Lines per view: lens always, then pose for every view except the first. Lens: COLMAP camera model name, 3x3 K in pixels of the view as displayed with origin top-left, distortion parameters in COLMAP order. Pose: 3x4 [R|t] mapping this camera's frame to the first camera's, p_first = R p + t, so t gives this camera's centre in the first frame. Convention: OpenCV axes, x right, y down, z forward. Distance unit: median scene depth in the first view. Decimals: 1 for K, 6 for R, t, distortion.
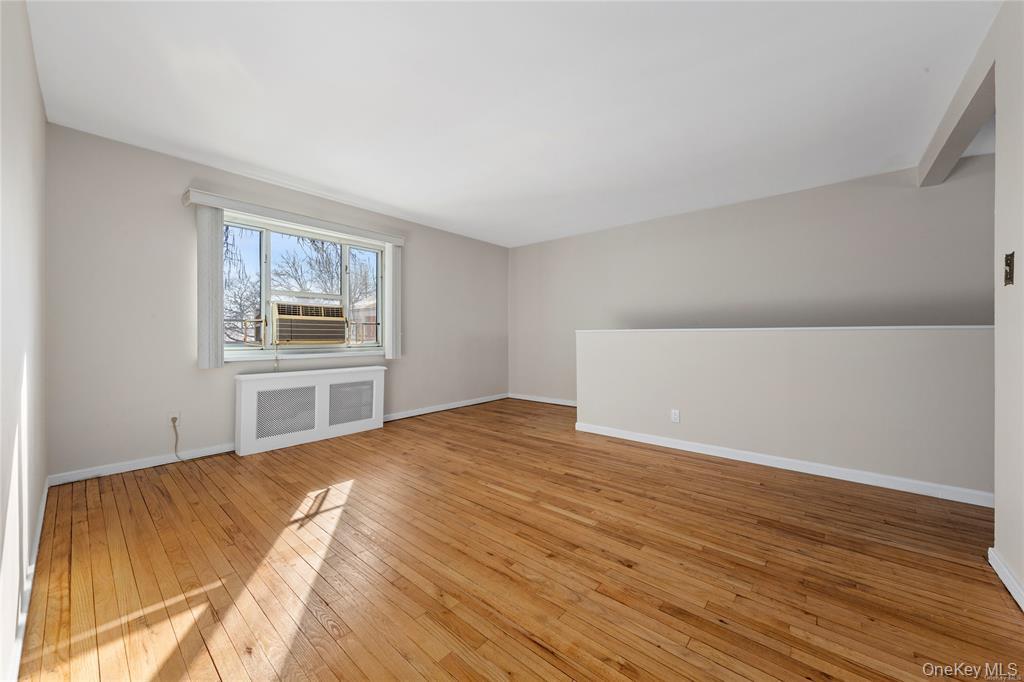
lens RADIAL K [[380.2, 0, 511.8], [0, 380.2, 336.3], [0, 0, 1]] dist [0.001433, 0.000148]
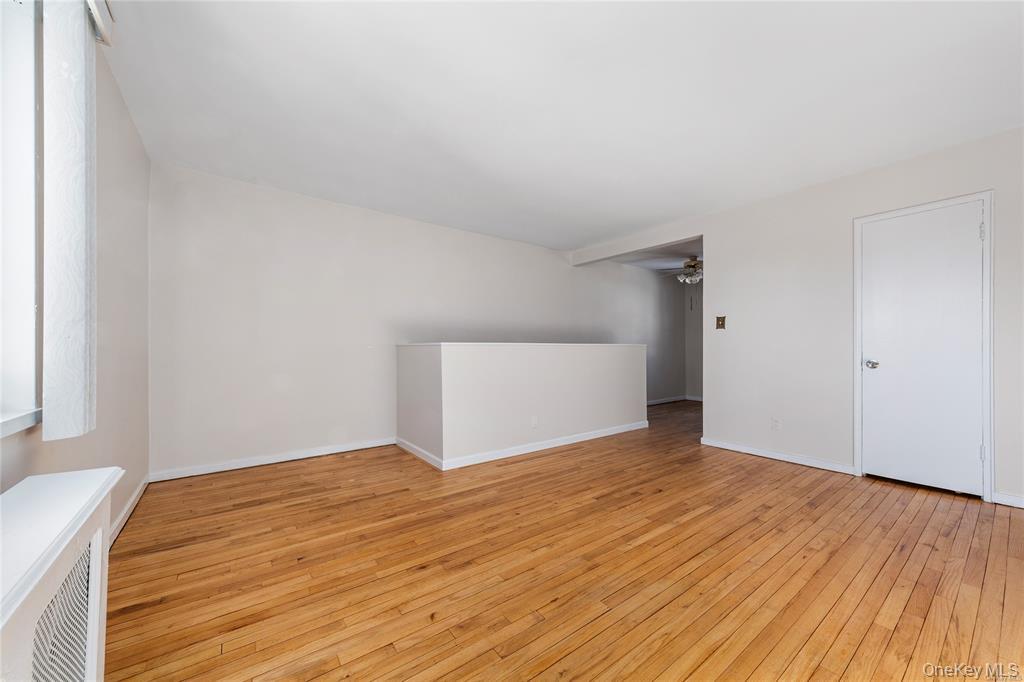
lens RADIAL K [[380.2, 0, 512.4], [0, 380.2, 346.3], [0, 0, 1]] dist [0.001433, 0.000148]
pose [[0.213013, 0.005071, 0.977036, -0.898008], [0.002018, 0.999982, -0.005630, -0.004625], [-0.977047, 0.003171, 0.212999, 1.114022]]
